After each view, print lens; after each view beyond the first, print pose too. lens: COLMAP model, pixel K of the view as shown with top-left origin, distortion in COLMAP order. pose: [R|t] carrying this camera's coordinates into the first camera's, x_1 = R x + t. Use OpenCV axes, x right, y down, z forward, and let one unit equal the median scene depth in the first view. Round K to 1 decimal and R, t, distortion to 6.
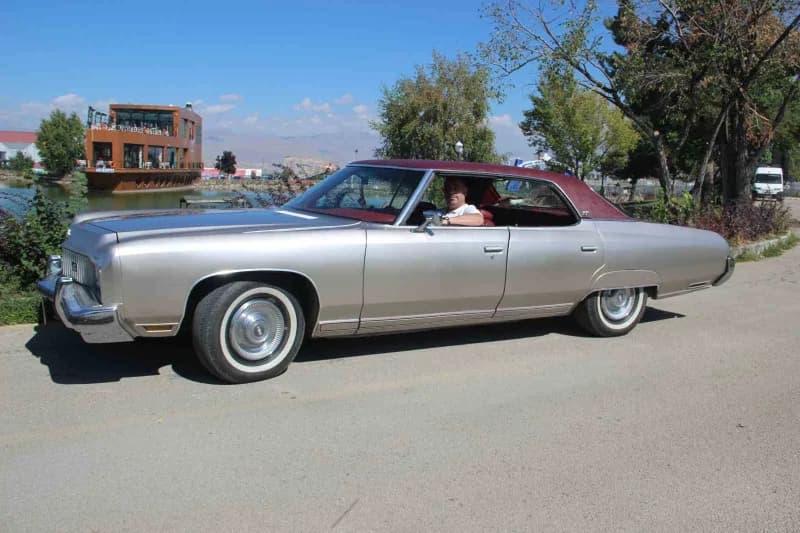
lens RADIAL K [[720.0, 0, 397.7], [0, 720.0, 246.6], [0, 0, 1]] dist [-0.097845, 0.096105]
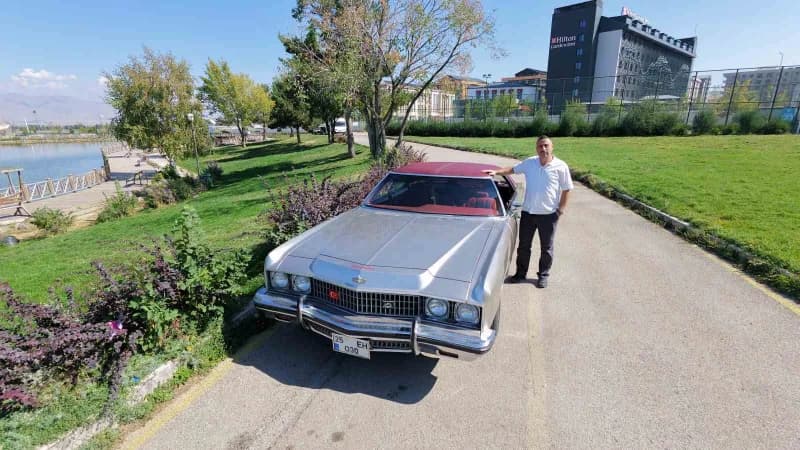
lens RADIAL K [[381.6, 0, 399.2], [0, 381.6, 221.0], [0, 0, 1]] dist [0.003161, 0.001341]
pose [[0.762668, -0.198339, 0.615629, -0.120831], [0.098863, 0.976385, 0.192089, -0.034662], [-0.639190, -0.085637, 0.764266, 0.075458]]
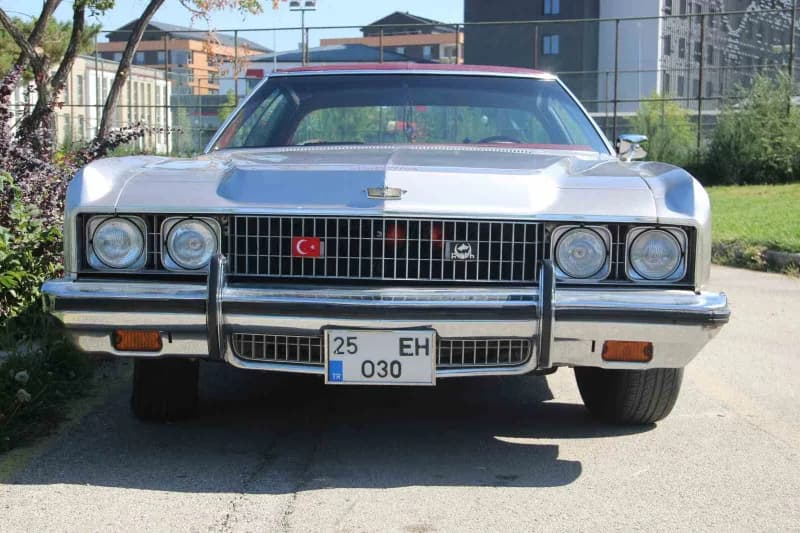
lens RADIAL K [[1346.8, 0, 418.2], [0, 1346.8, 262.9], [0, 0, 1]] dist [0.278272, 0.000000]
pose [[0.519386, -0.086010, 0.850200, -0.183424], [0.108781, 0.993482, 0.034051, 0.000448], [-0.847588, 0.074800, 0.525357, 0.083027]]
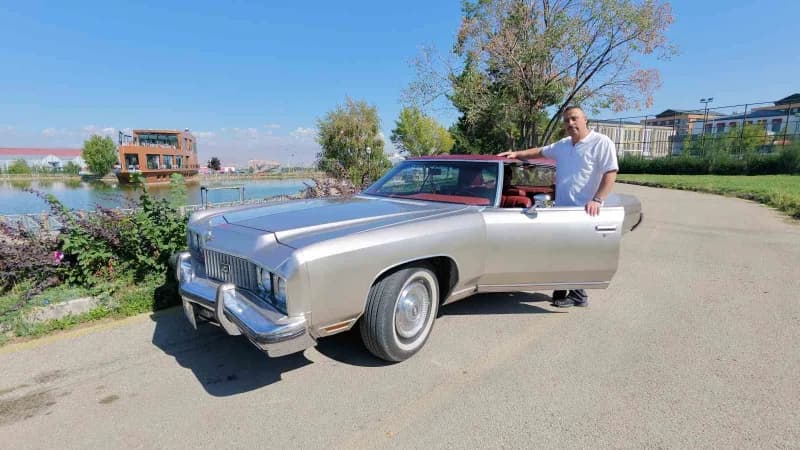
lens RADIAL K [[381.6, 0, 398.2], [0, 381.6, 219.9], [0, 0, 1]] dist [0.003161, 0.001341]
pose [[0.976054, -0.067212, 0.206885, -0.048508], [0.058747, 0.997175, 0.046796, -0.007615], [-0.209445, -0.033522, 0.977246, 0.063415]]
